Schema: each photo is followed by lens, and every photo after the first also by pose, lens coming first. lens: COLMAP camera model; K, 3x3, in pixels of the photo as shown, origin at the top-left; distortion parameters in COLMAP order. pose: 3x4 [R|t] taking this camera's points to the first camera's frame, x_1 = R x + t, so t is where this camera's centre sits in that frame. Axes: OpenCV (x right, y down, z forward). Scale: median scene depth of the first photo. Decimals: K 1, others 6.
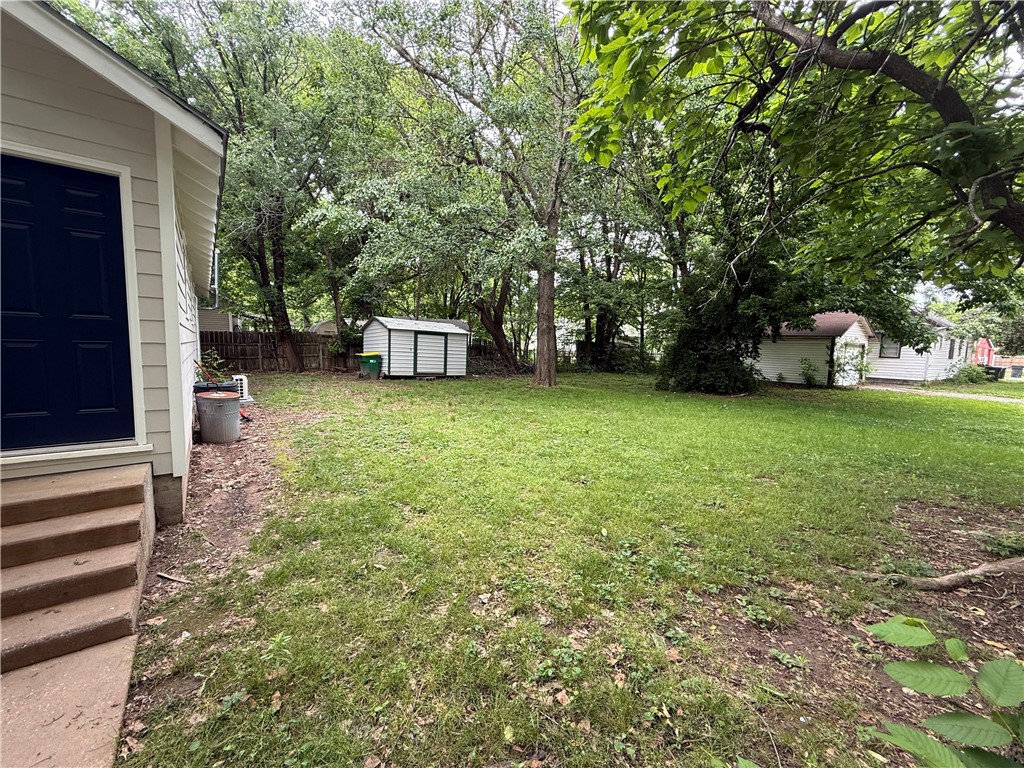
lens RADIAL K [[408.4, 0, 509.3], [0, 408.4, 383.1], [0, 0, 1]] dist [0.002808, 0.000403]
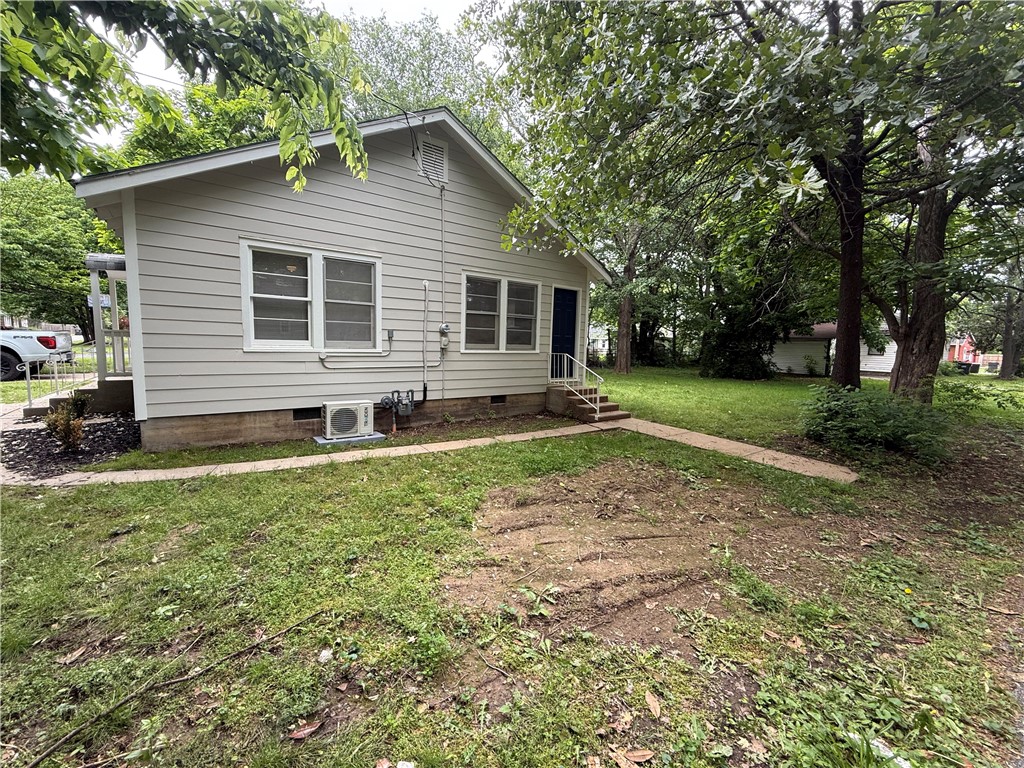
lens RADIAL K [[408.4, 0, 509.3], [0, 408.4, 383.1], [0, 0, 1]] dist [0.002808, 0.000403]
pose [[0.999922, 0.003442, -0.012021, -0.292328], [-0.003383, 0.999982, 0.004885, 0.034717], [0.012037, -0.004844, 0.999916, -0.429632]]
